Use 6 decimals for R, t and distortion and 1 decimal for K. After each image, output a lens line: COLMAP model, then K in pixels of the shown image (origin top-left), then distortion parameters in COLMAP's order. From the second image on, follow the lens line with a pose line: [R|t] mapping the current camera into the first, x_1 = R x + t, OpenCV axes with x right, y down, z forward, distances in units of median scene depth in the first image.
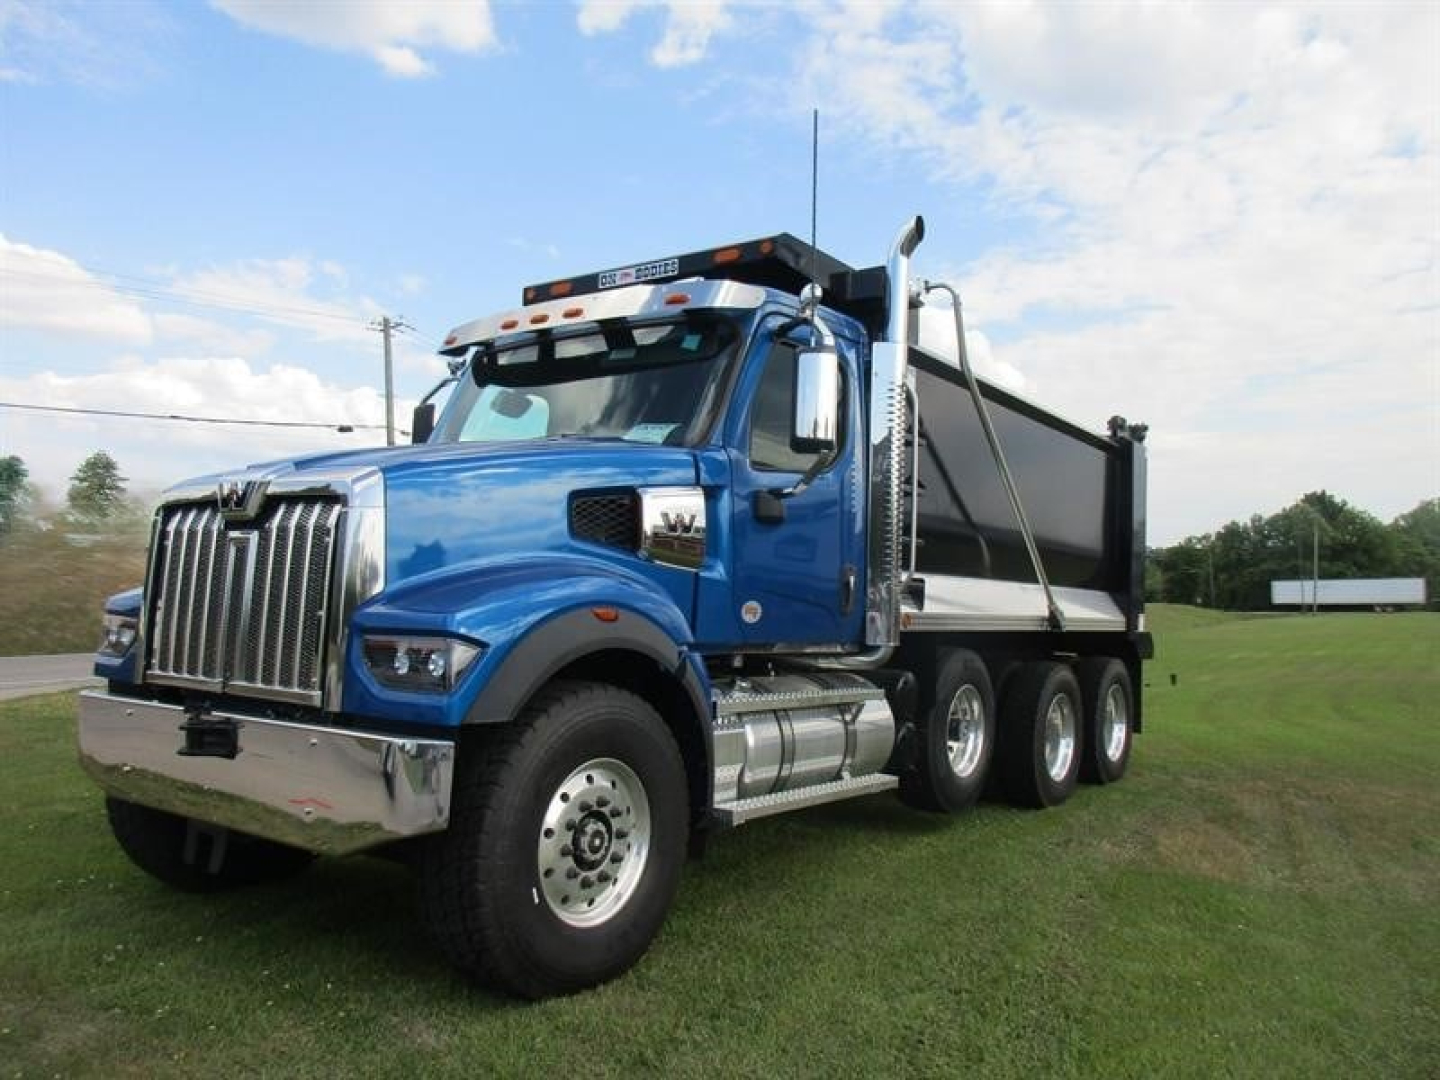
lens RADIAL K [[1082.3, 0, 703.0], [0, 1082.3, 540.2], [0, 0, 1]] dist [0.012255, -0.003224]
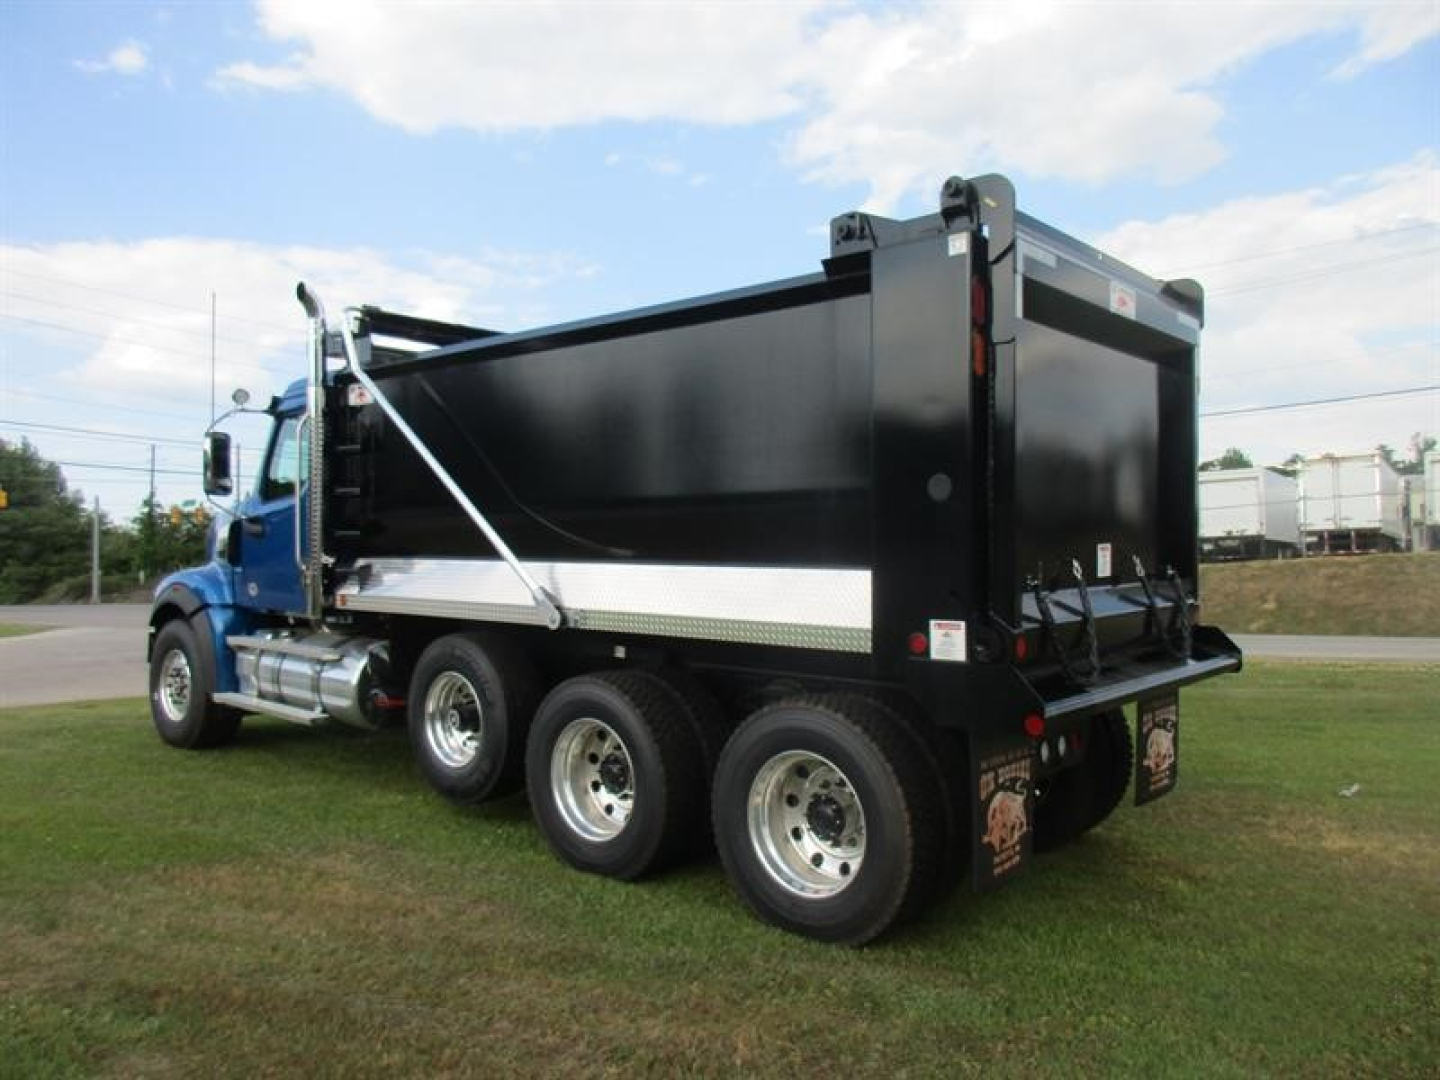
lens RADIAL K [[1082.3, 0, 703.0], [0, 1082.3, 540.2], [0, 0, 1]] dist [0.012255, -0.003224]
pose [[-0.131173, -0.039083, -0.990589, 1.584533], [0.050157, 0.997681, -0.046005, 0.098616], [0.990090, -0.055719, -0.128909, 1.836620]]
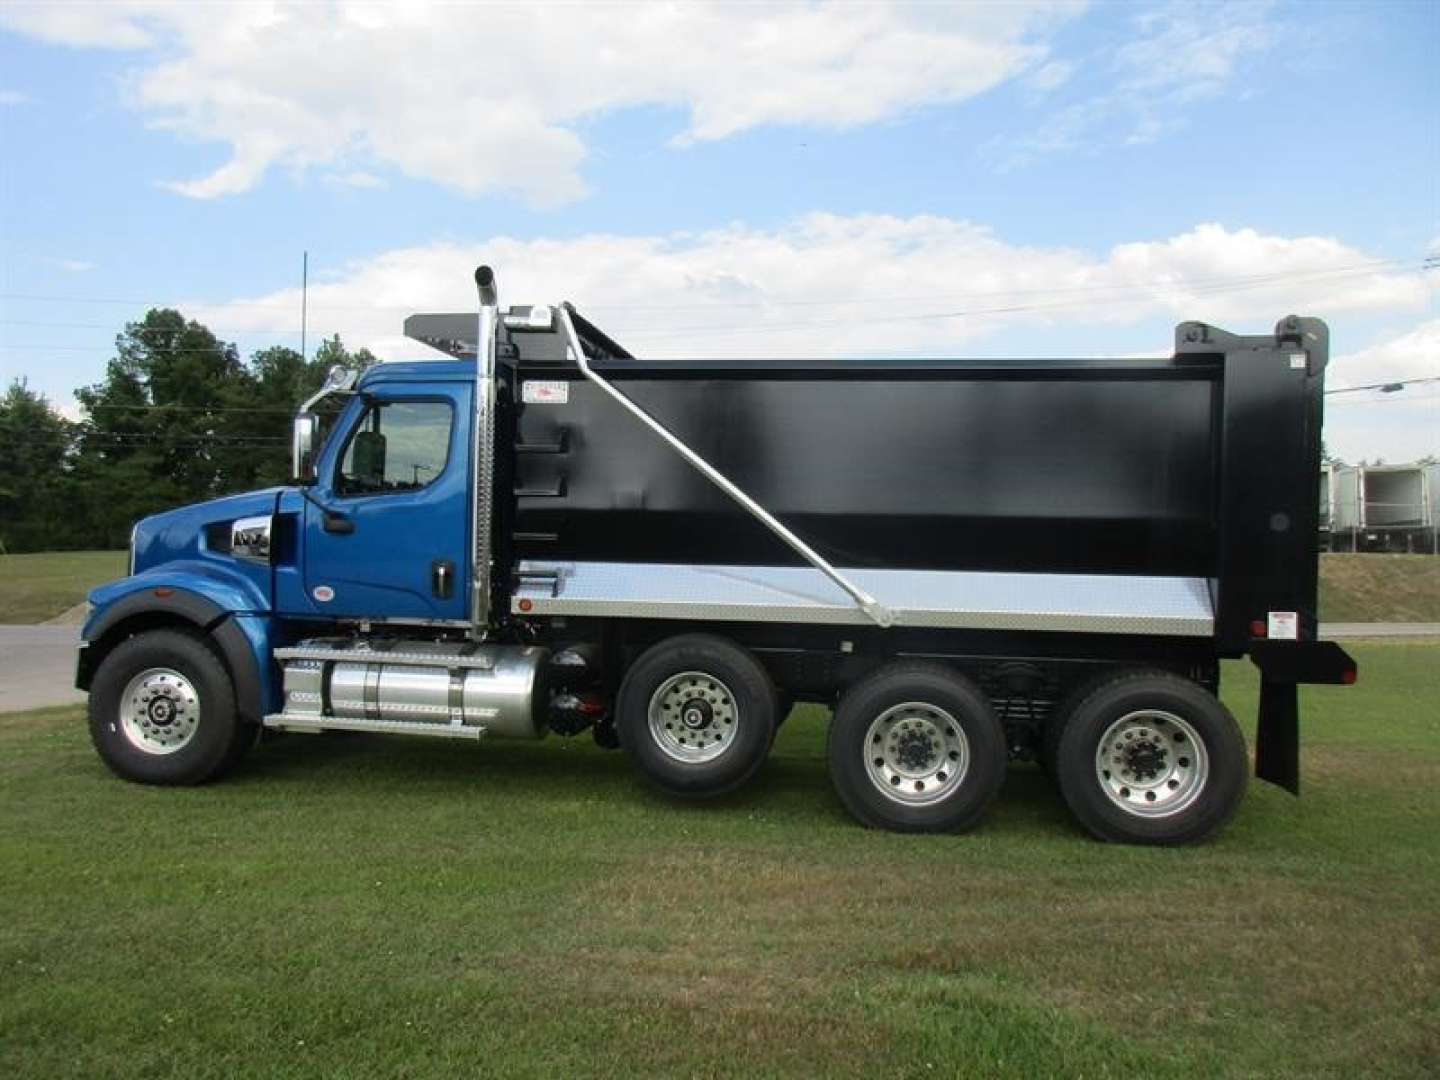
lens RADIAL K [[1096.8, 0, 685.4], [0, 1096.8, 538.7], [0, 0, 1]] dist [-0.002942, -0.000245]
pose [[0.434733, -0.032877, -0.899959, 1.565692], [0.046402, 0.998824, -0.014074, 0.033936], [0.899363, -0.035641, 0.435747, 0.763554]]
